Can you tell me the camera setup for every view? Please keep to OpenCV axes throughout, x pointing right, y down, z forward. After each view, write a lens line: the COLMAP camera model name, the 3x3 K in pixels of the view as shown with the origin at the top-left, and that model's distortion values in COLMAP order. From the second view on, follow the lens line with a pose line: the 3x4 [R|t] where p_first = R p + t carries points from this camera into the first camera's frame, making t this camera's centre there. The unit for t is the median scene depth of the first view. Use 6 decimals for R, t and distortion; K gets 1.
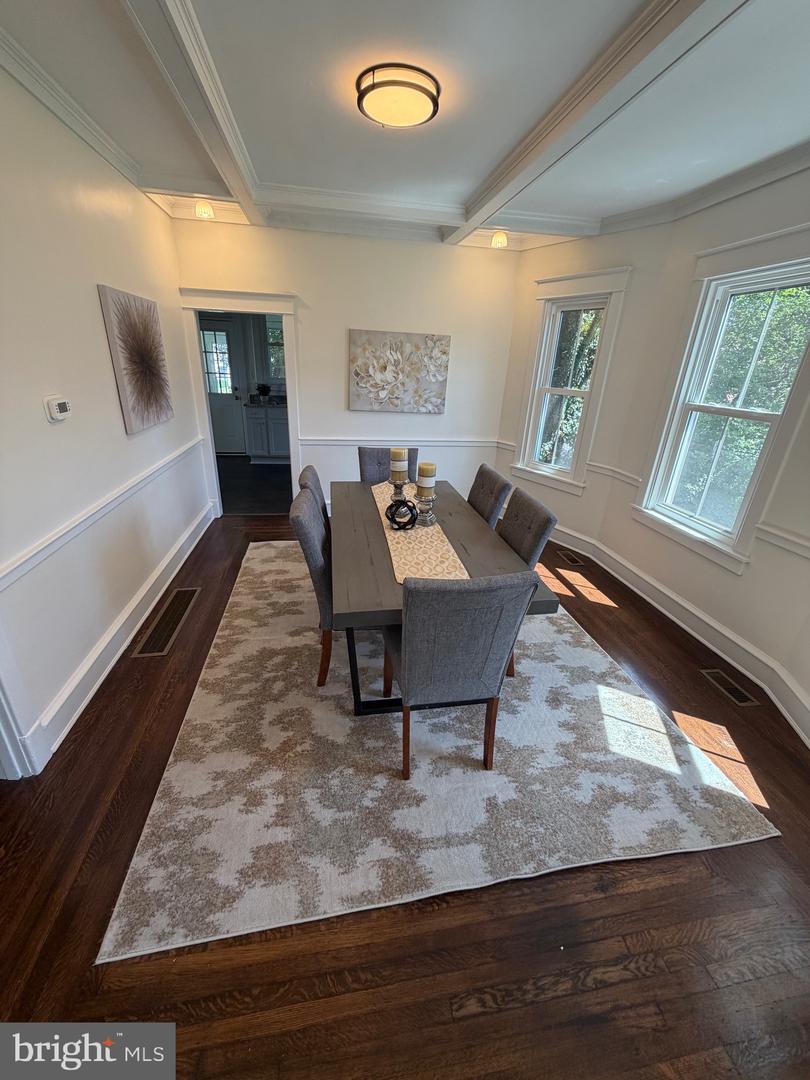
lens RADIAL K [[430.2, 0, 404.2], [0, 430.2, 541.6], [0, 0, 1]] dist [-0.000140, -0.000283]
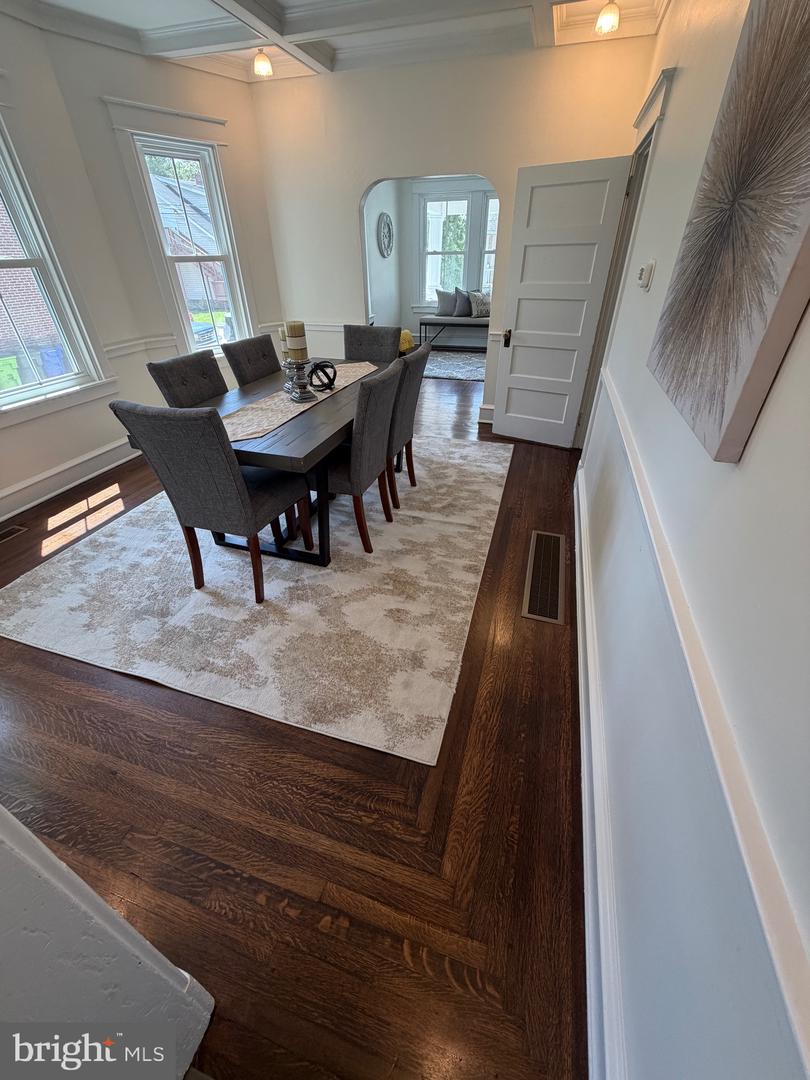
lens RADIAL K [[430.2, 0, 404.2], [0, 430.2, 541.6], [0, 0, 1]] dist [-0.000140, -0.000283]
pose [[-0.889952, -0.283846, 0.356956, -0.651603], [0.150197, 0.556616, 0.817080, -0.642523], [-0.430612, 0.780775, -0.452729, 1.629233]]
